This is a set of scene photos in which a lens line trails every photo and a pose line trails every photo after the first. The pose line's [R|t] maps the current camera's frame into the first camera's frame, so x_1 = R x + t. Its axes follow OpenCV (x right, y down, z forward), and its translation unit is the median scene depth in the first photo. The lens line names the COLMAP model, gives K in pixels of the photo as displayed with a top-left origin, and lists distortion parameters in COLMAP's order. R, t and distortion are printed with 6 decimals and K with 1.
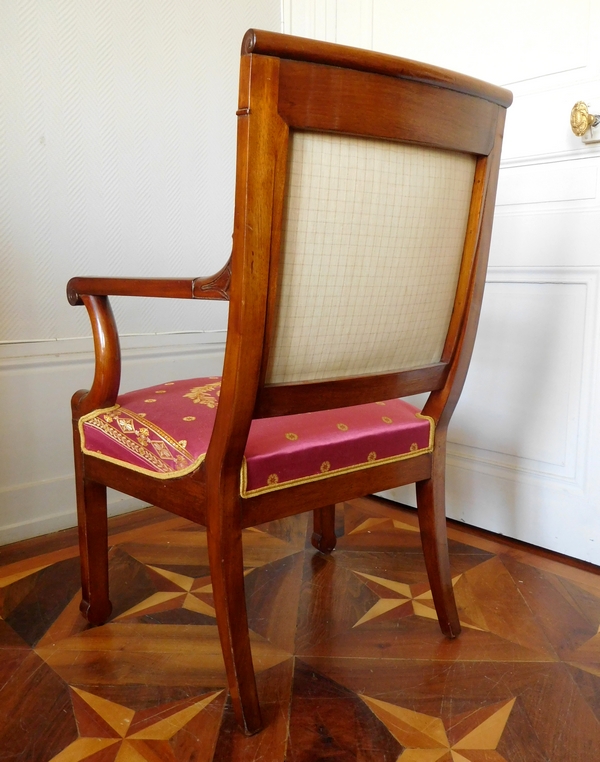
lens RADIAL K [[690.7, 0, 291.9], [0, 690.7, 401.1], [0, 0, 1]] dist [0.007681, -0.002502]
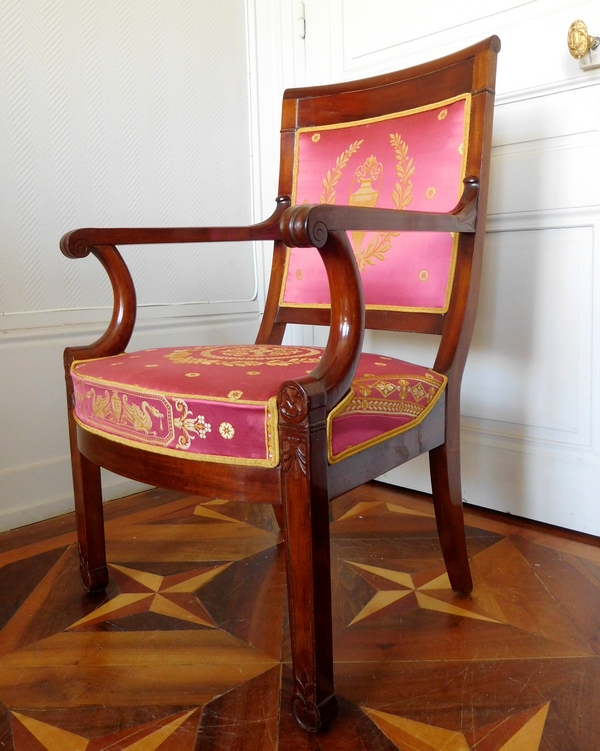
lens RADIAL K [[680.7, 0, 281.8], [0, 680.7, 374.3], [0, 0, 1]] dist [0.007681, -0.002502]
pose [[0.999234, -0.035574, 0.016307, 0.002449], [0.036281, 0.998313, -0.045335, 0.048374], [-0.014667, 0.045892, 0.998839, 0.134164]]
